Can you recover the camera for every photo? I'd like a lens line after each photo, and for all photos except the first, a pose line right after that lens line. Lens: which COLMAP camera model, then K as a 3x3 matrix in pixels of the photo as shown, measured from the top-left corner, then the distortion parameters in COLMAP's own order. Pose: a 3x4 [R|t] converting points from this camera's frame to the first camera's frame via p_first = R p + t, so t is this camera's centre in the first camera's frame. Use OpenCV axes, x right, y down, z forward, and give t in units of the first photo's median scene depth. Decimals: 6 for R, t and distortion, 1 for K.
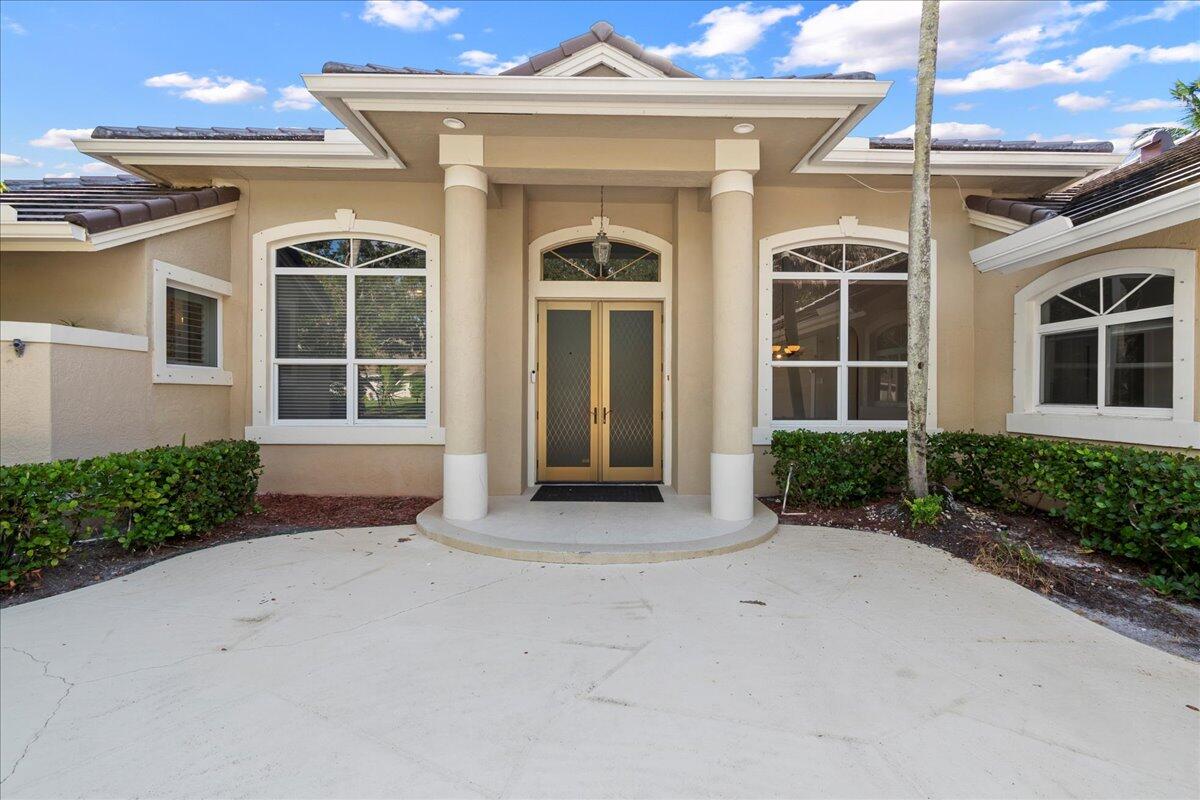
lens RADIAL K [[556.2, 0, 602.8], [0, 556.2, 393.6], [0, 0, 1]] dist [0.002166, 0.000663]
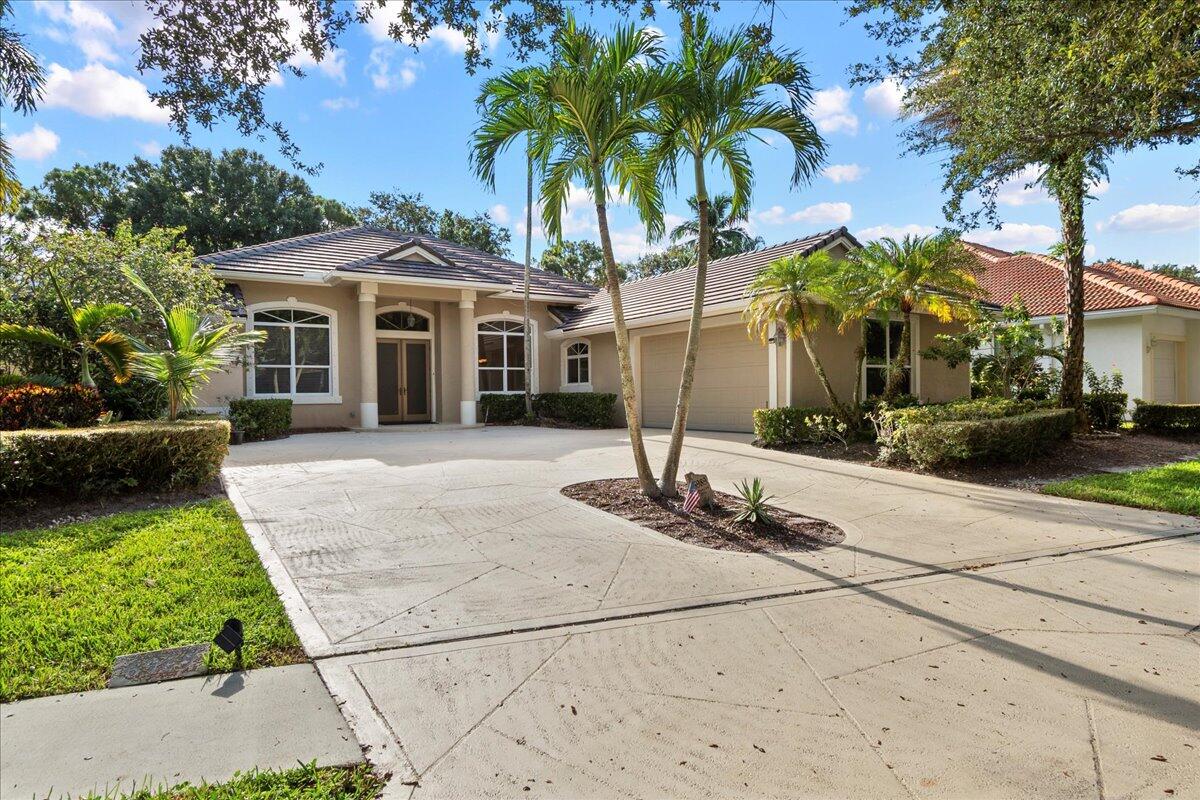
lens RADIAL K [[556.2, 0, 602.8], [0, 556.2, 393.6], [0, 0, 1]] dist [0.002166, 0.000663]
pose [[0.840642, -0.018671, 0.541269, -0.613743], [0.018173, 0.999815, 0.006264, 0.057307], [-0.541286, 0.004571, 0.840826, -1.480775]]
